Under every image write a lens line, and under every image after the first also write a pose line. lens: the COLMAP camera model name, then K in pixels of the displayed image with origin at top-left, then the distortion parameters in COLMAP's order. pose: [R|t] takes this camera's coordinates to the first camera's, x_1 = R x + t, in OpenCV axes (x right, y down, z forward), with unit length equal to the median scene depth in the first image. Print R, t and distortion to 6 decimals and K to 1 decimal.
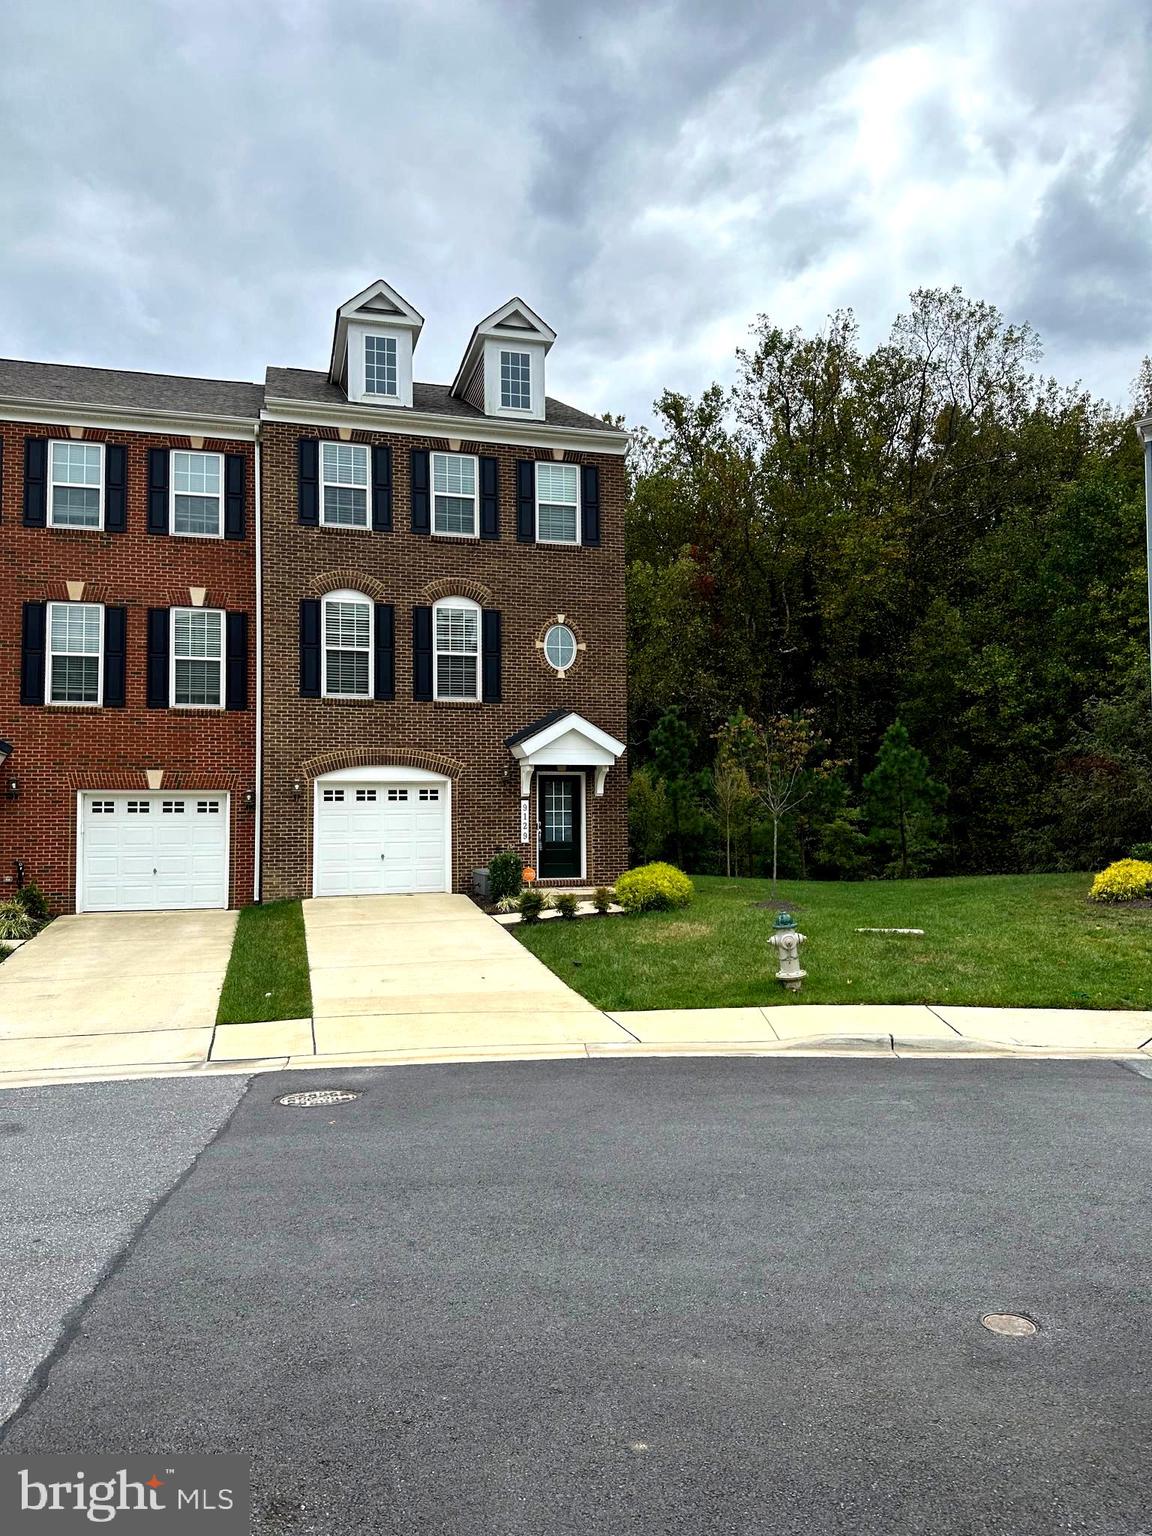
lens RADIAL K [[1067.8, 0, 569.8], [0, 1067.8, 770.5], [0, 0, 1]] dist [0.195394, -0.392534]
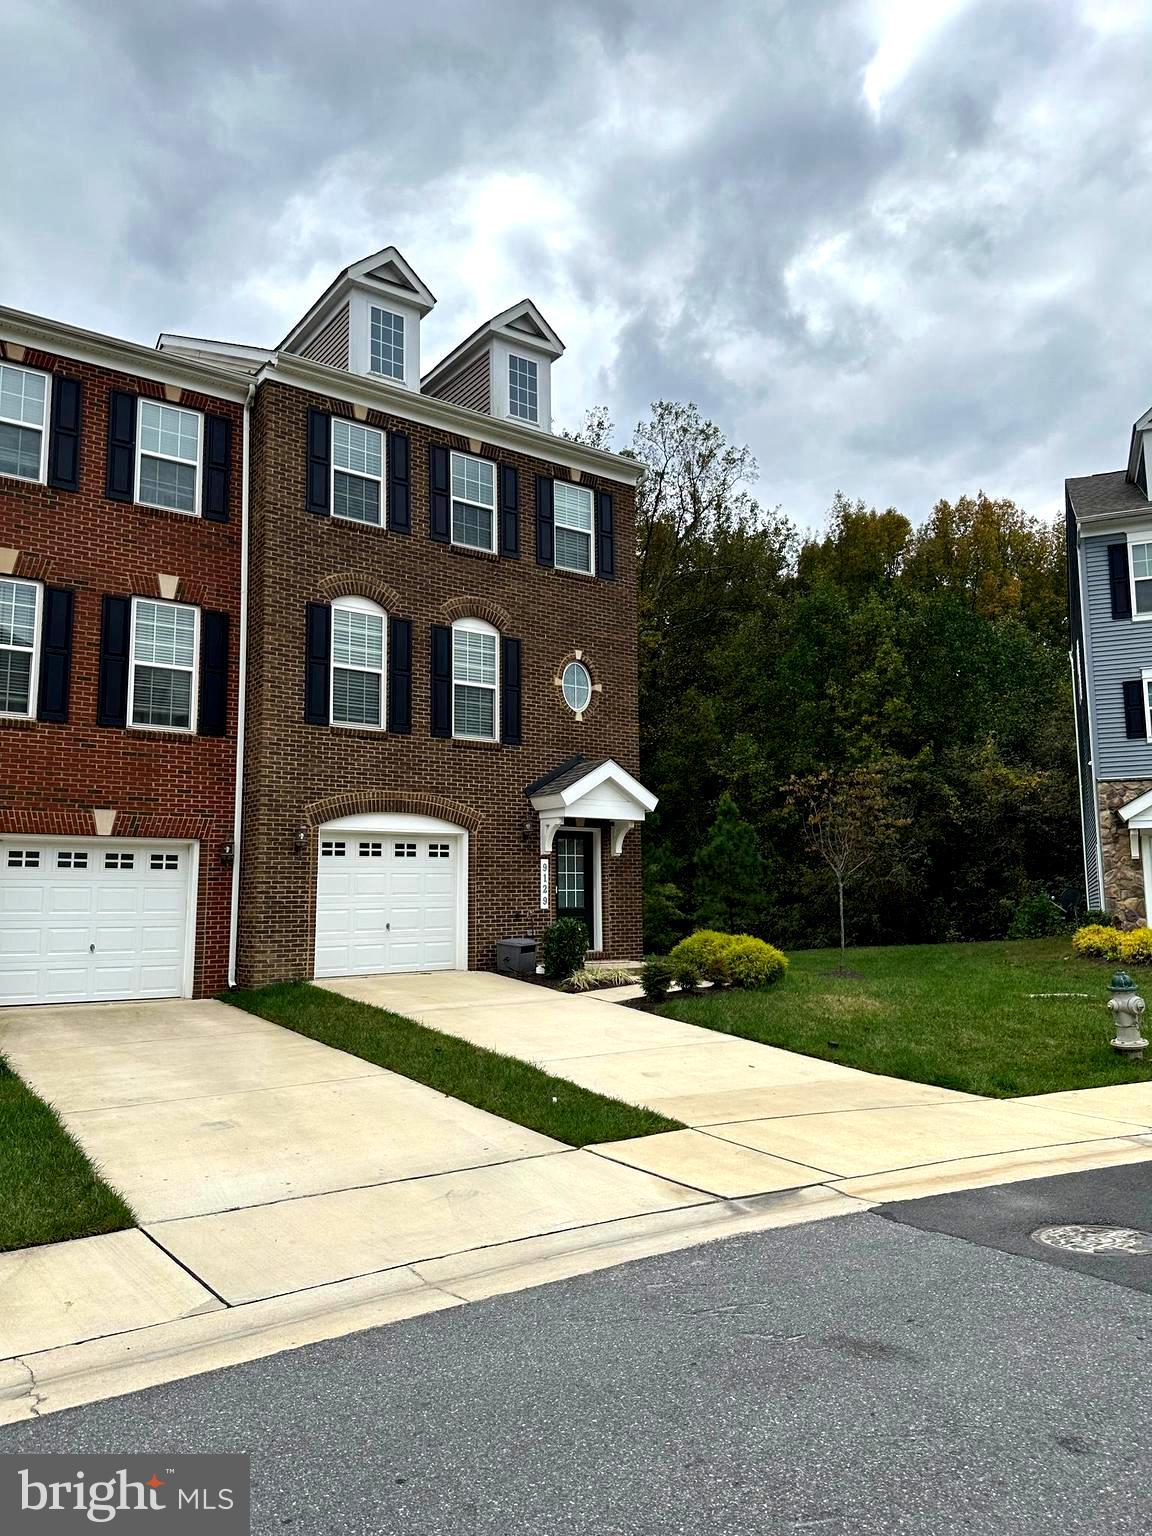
lens RADIAL K [[1067.8, 0, 569.8], [0, 1067.8, 770.5], [0, 0, 1]] dist [0.195394, -0.392534]
pose [[0.938576, 0.042986, 0.342385, -0.325066], [-0.014902, 0.996334, -0.084238, 0.029490], [-0.344751, 0.073962, 0.935776, 0.186965]]
